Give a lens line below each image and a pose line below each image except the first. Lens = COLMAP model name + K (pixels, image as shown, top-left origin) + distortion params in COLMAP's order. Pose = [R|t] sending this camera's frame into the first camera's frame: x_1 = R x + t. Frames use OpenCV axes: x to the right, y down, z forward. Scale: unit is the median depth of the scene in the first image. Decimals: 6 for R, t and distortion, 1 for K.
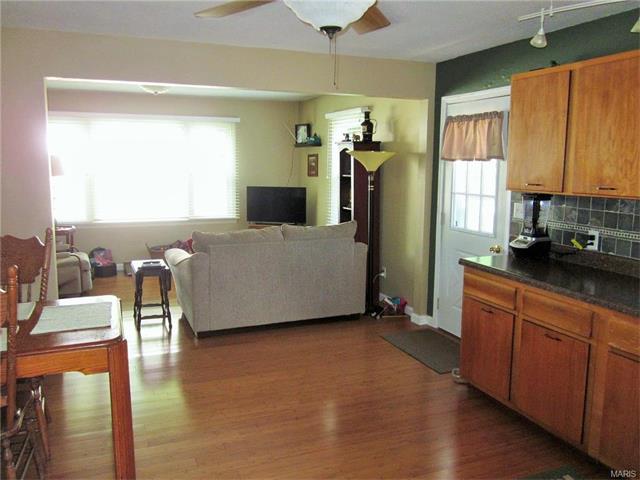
lens RADIAL K [[537.3, 0, 319.7], [0, 537.3, 237.6], [0, 0, 1]] dist [-0.024376, 0.001479]
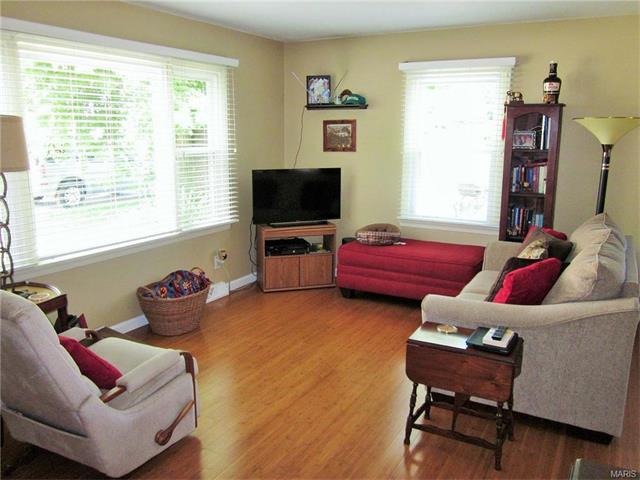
lens RADIAL K [[537.3, 0, 319.7], [0, 537.3, 237.6], [0, 0, 1]] dist [-0.024376, 0.001479]
pose [[0.783924, -0.124675, 0.608209, -0.486388], [0.087918, 0.992050, 0.090039, -0.068033], [-0.614600, -0.017111, 0.788653, 0.460527]]
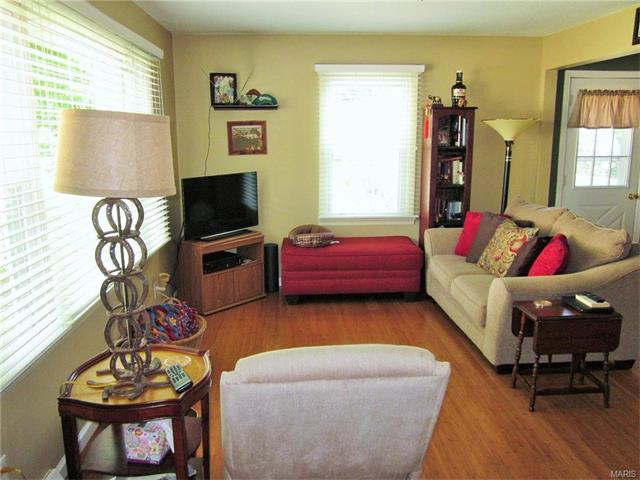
lens RADIAL K [[537.3, 0, 319.7], [0, 537.3, 237.6], [0, 0, 1]] dist [-0.024376, 0.001479]
pose [[0.325496, -0.193147, 0.925606, -0.634530], [0.141154, 0.977871, 0.154416, -0.104661], [-0.934948, 0.080392, 0.345557, 0.702463]]
